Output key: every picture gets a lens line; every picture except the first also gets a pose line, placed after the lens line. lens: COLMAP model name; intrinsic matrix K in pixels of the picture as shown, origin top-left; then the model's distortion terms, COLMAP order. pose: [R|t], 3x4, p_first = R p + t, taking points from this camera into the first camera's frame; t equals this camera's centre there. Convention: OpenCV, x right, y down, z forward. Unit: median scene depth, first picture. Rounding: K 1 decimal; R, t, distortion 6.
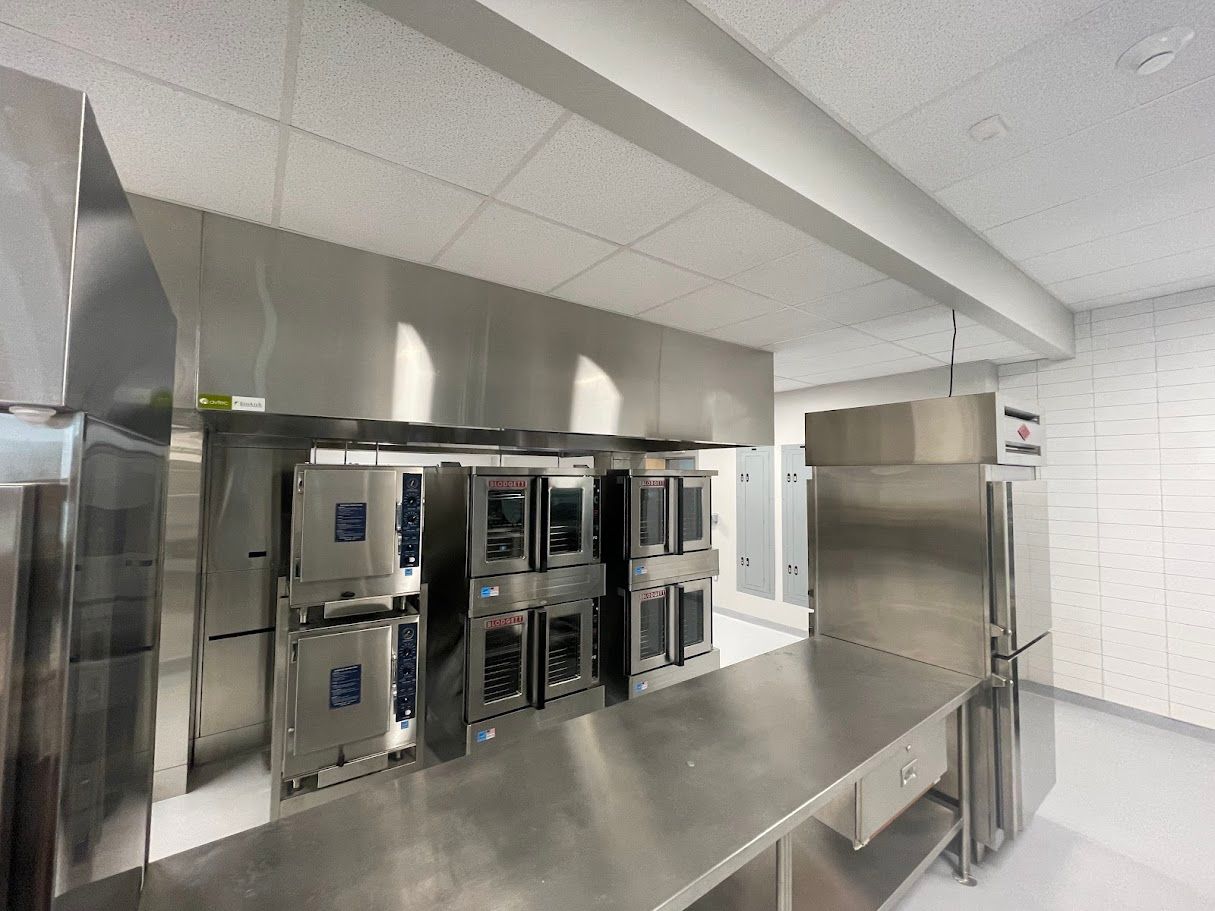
lens RADIAL K [[489.0, 0, 605.5], [0, 489.0, 448.0], [0, 0, 1]] dist [0.000795, -0.001282]
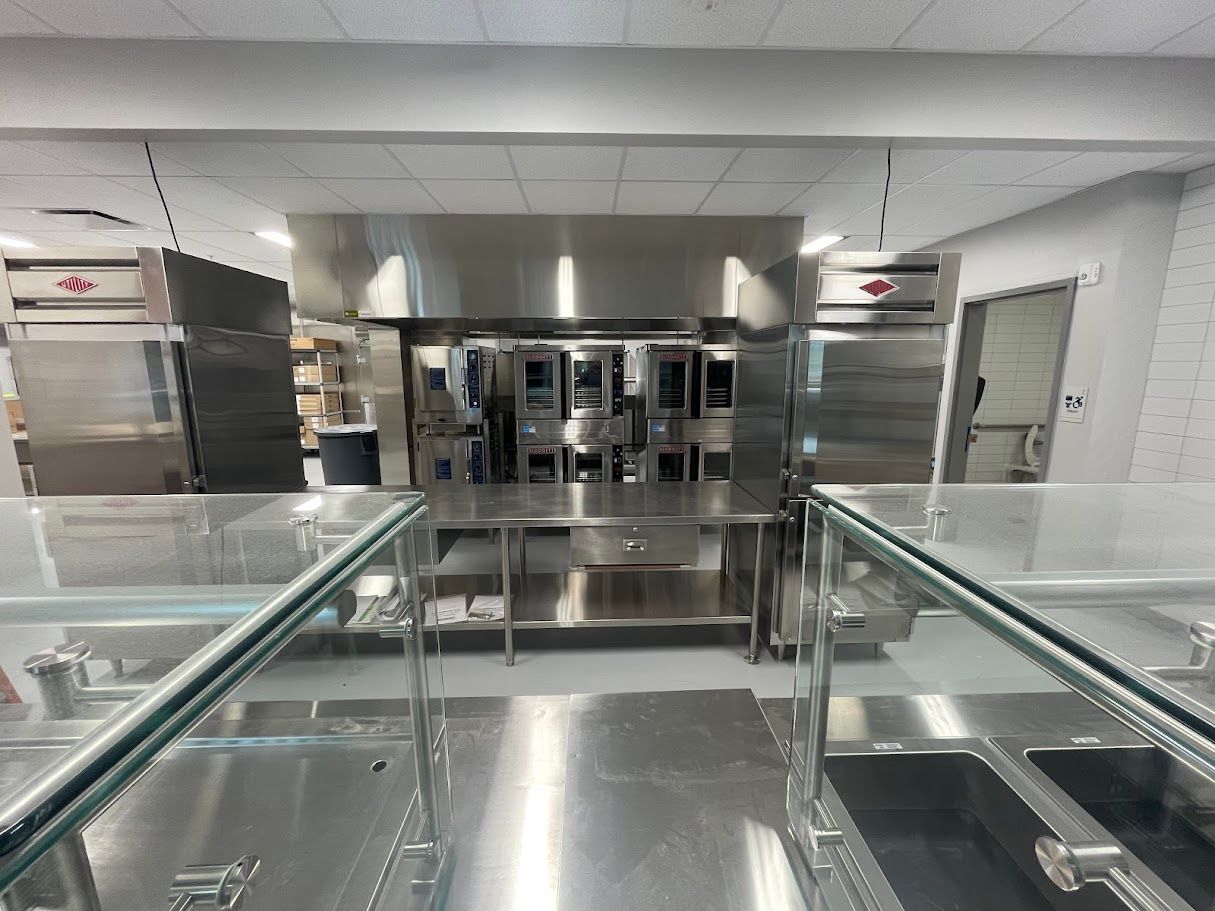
lens RADIAL K [[489.0, 0, 611.1], [0, 489.0, 451.5], [0, 0, 1]] dist [0.000795, -0.001282]
pose [[0.830572, 0.087435, -0.550005, 0.812565], [0.037931, 0.976424, 0.212504, 0.048058], [0.555618, -0.197362, 0.807674, -0.097916]]
